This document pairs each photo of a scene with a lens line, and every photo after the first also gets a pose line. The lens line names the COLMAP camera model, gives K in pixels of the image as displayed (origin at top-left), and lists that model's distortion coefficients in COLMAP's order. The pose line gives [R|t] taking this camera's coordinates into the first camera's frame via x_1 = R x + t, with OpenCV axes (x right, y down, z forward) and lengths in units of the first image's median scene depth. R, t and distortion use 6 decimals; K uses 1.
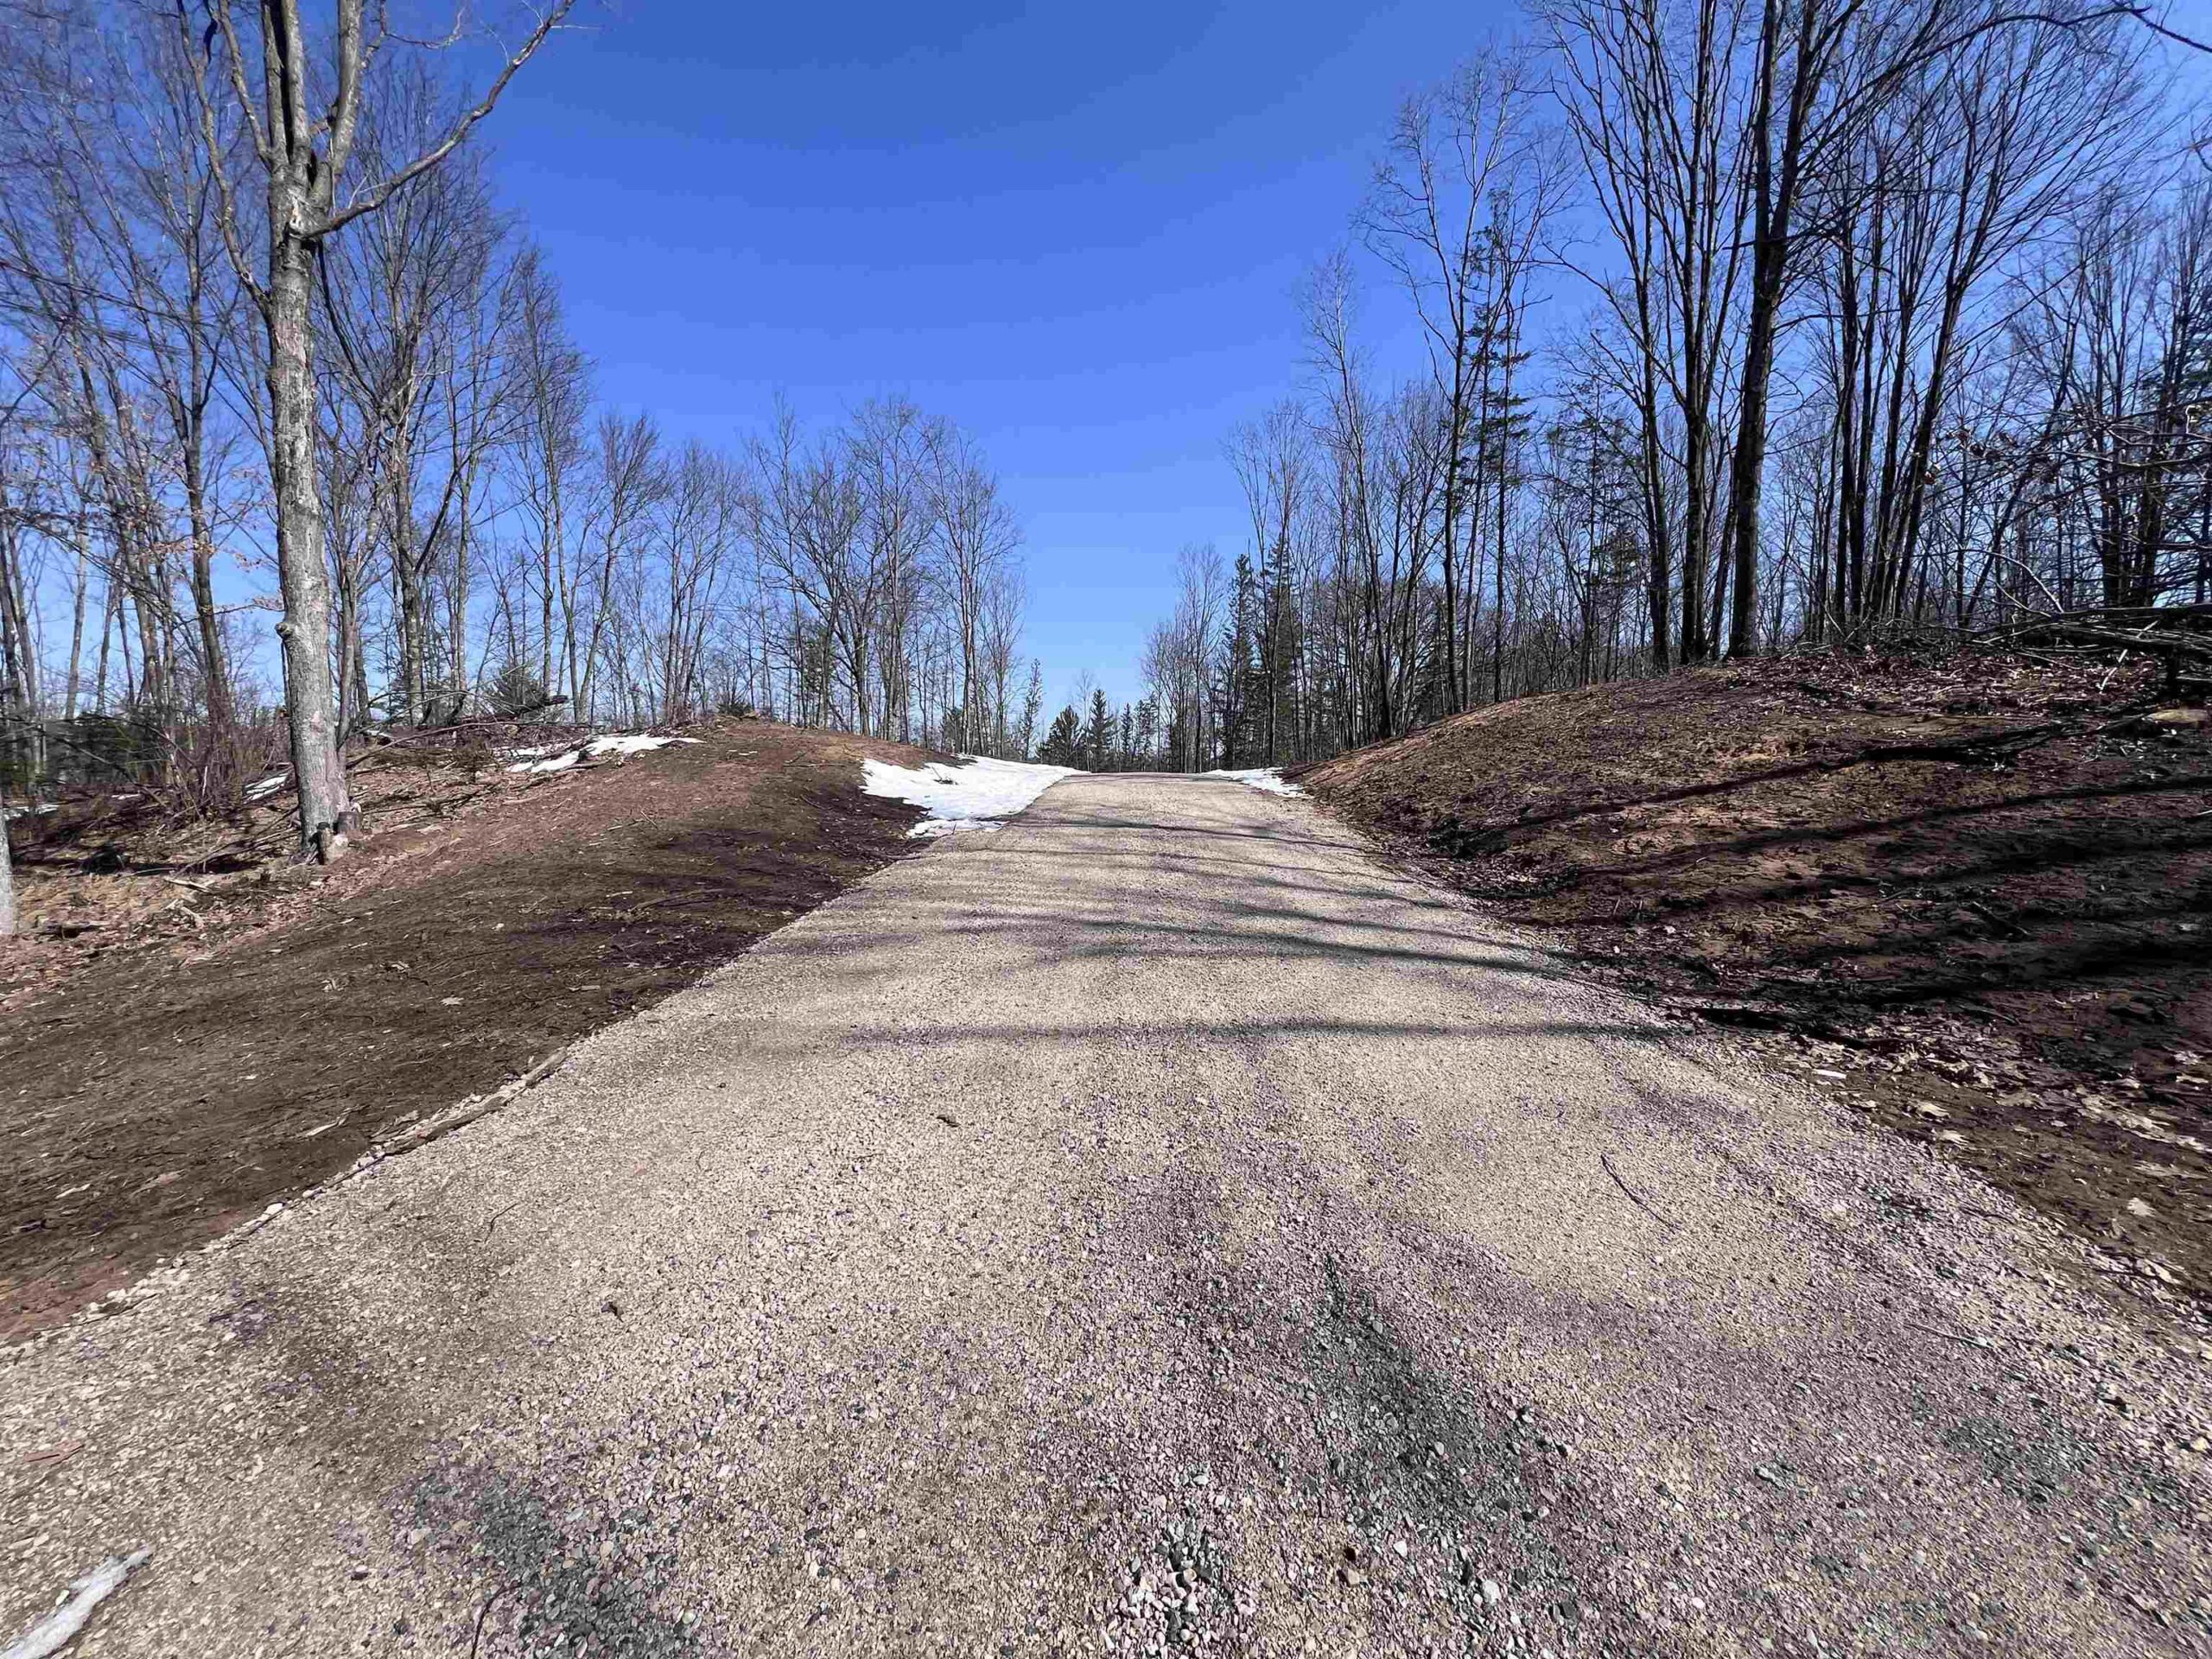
lens RADIAL K [[889.4, 0, 1107.8], [0, 889.4, 820.0], [0, 0, 1]] dist [0.000985, -0.000539]
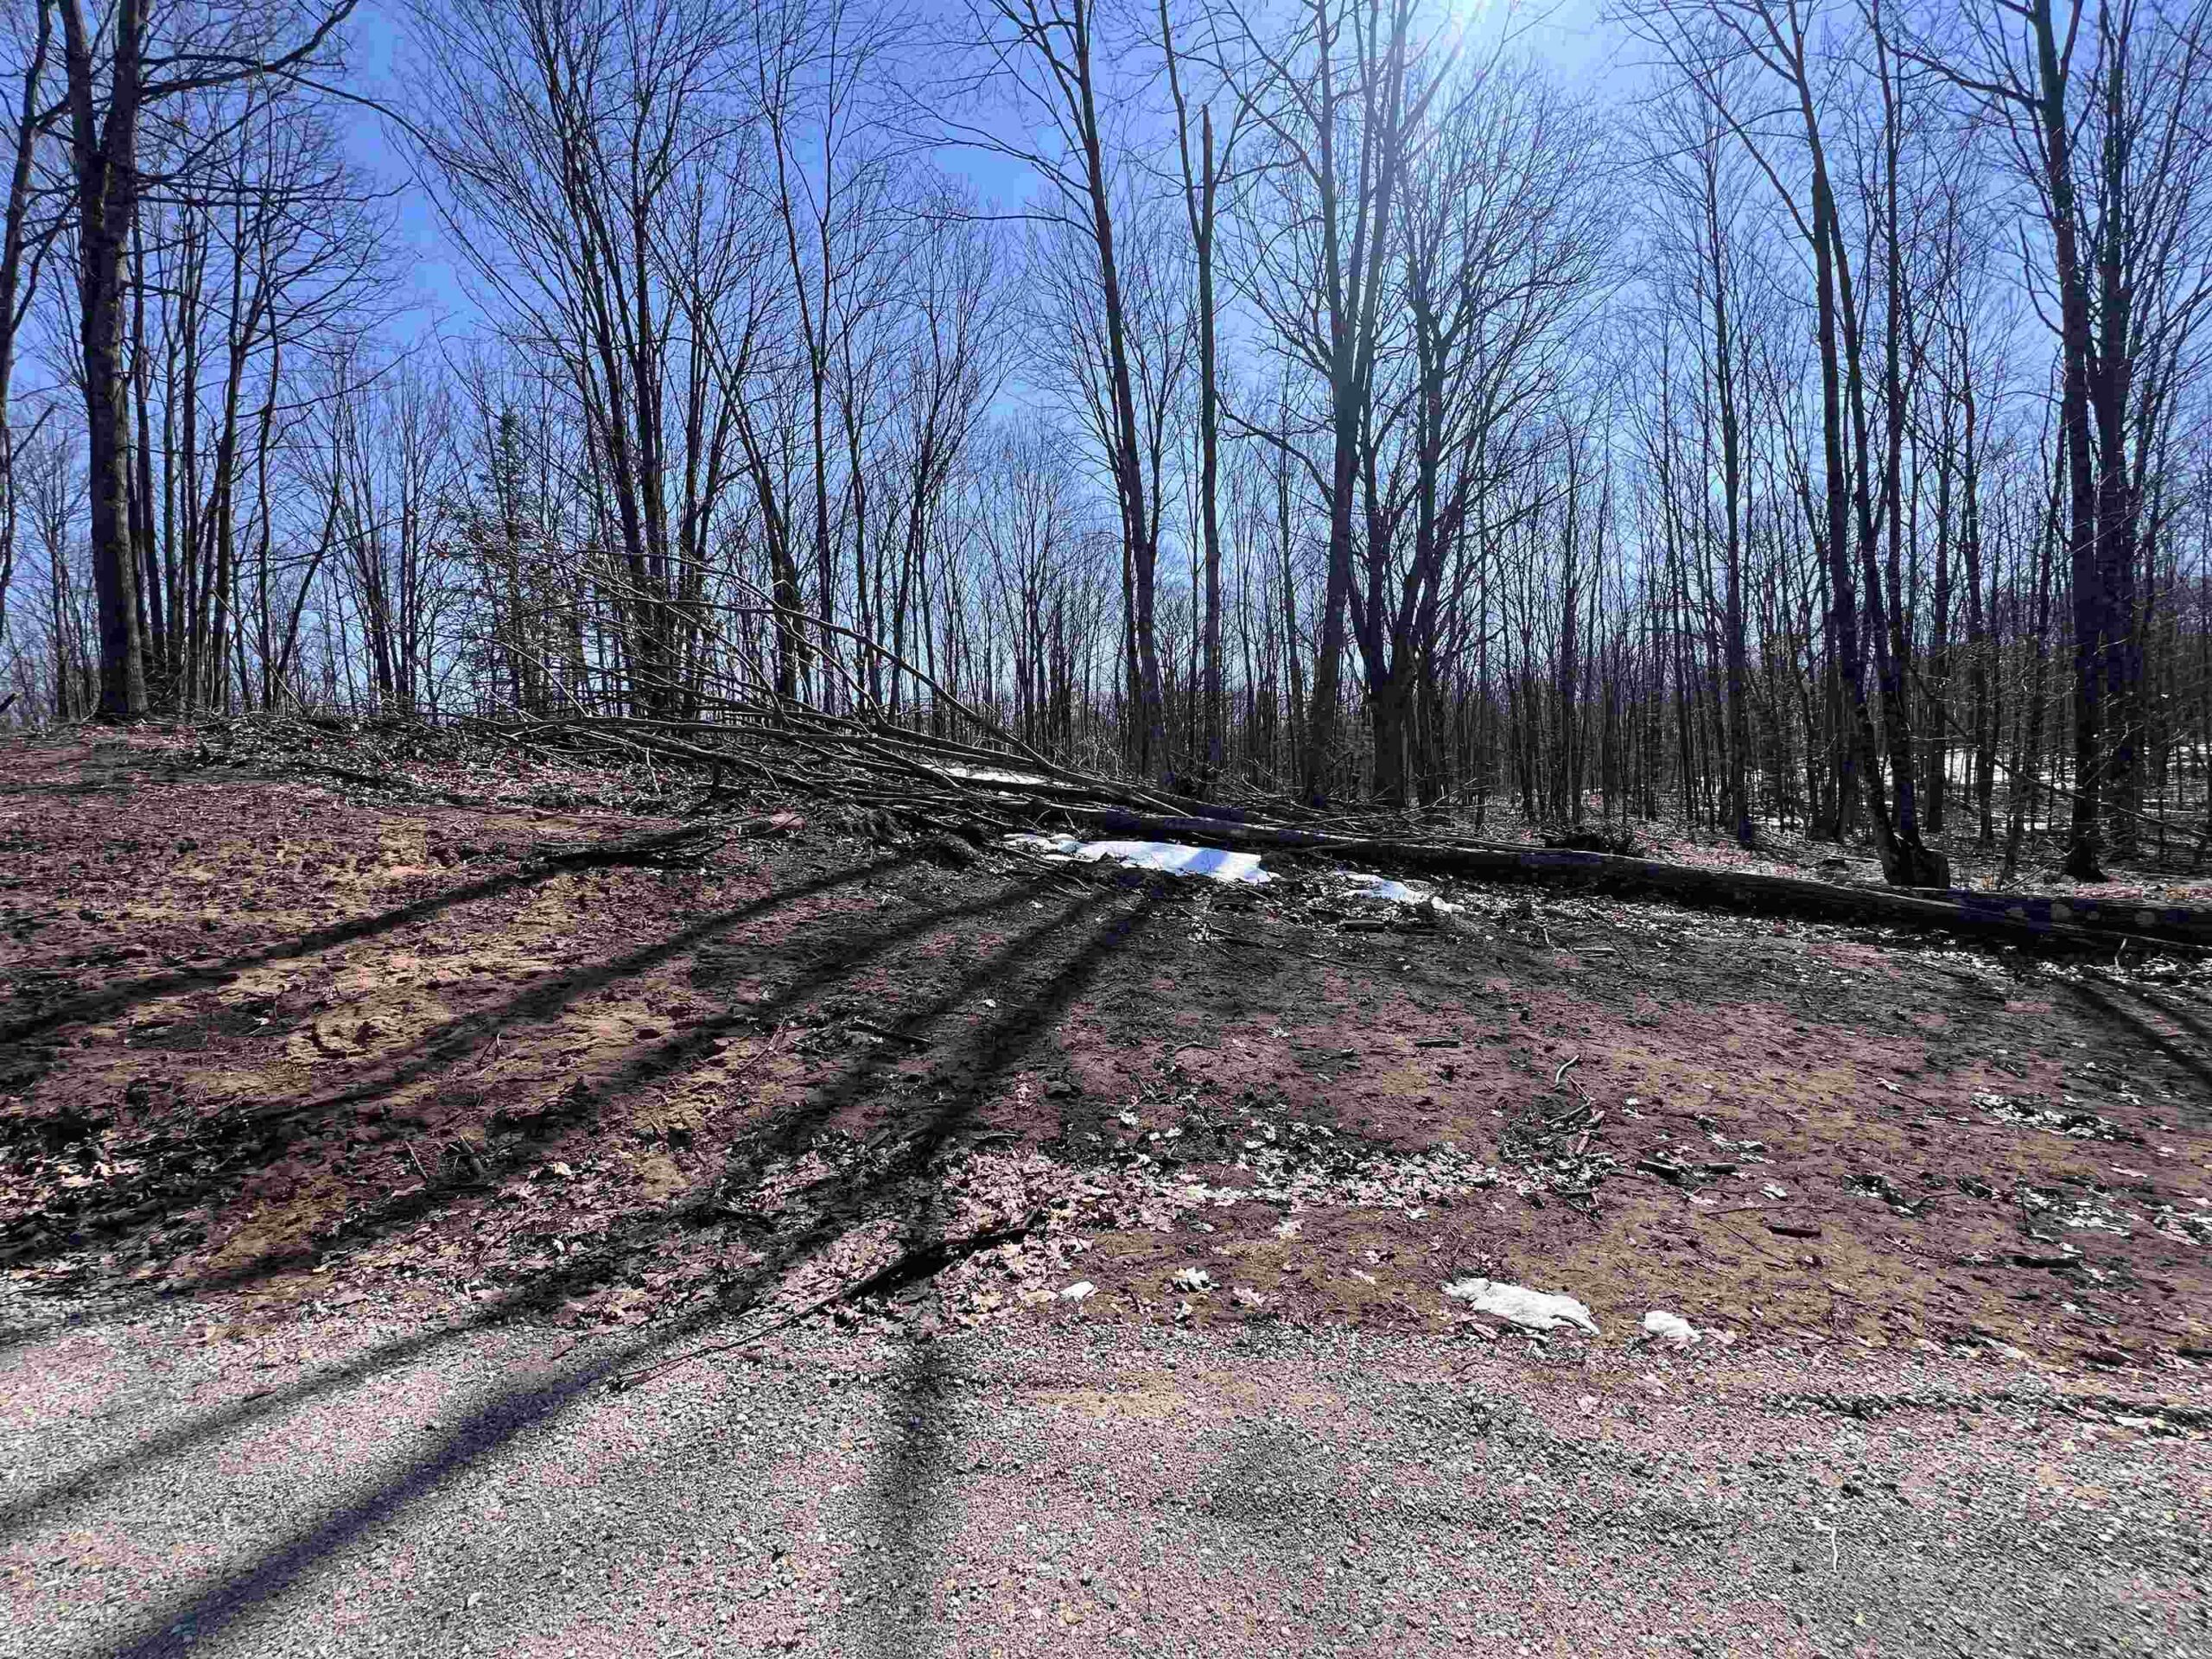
lens RADIAL K [[889.4, 0, 1108.1], [0, 889.4, 823.4], [0, 0, 1]] dist [0.000985, -0.000539]
pose [[-0.001226, -0.010982, 0.999939, 0.025583], [0.097267, 0.995197, 0.011049, -0.131962], [-0.995258, 0.097275, -0.000152, 0.921995]]
